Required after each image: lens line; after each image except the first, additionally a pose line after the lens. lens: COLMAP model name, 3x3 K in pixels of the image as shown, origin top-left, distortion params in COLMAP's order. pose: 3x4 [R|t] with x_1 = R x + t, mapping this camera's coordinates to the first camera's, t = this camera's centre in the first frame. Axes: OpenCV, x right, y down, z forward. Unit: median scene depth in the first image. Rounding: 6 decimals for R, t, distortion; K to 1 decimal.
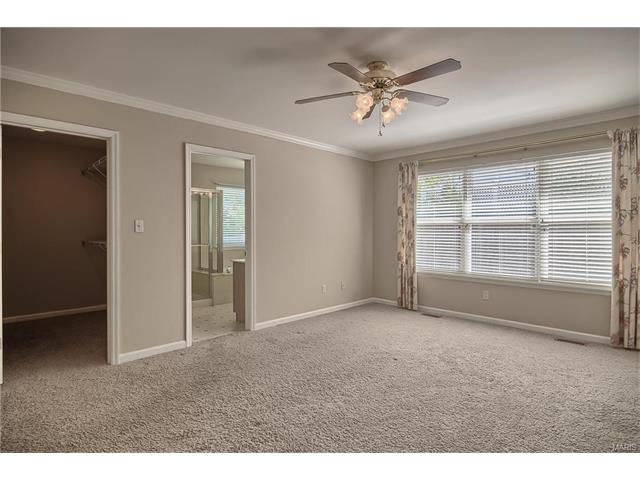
lens RADIAL K [[341.5, 0, 322.3], [0, 341.5, 232.9], [0, 0, 1]] dist [0.000938, 0.000152]
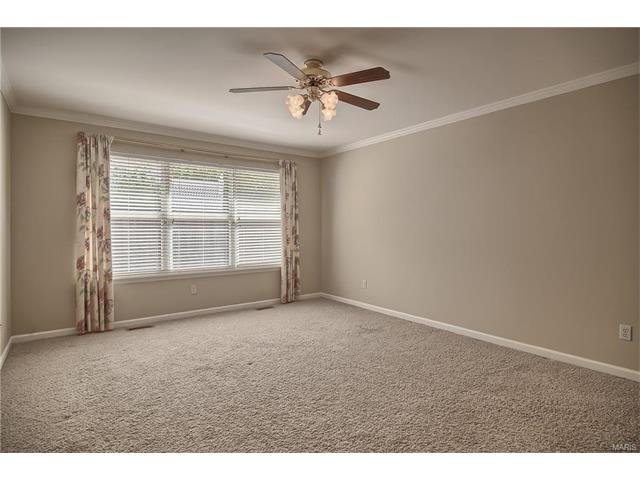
lens RADIAL K [[341.5, 0, 322.3], [0, 341.5, 232.9], [0, 0, 1]] dist [0.000938, 0.000152]
pose [[0.148692, -0.018814, 0.988705, -0.422687], [0.005565, 0.999819, 0.018189, -0.003496], [-0.988868, 0.002798, 0.148770, 0.415999]]
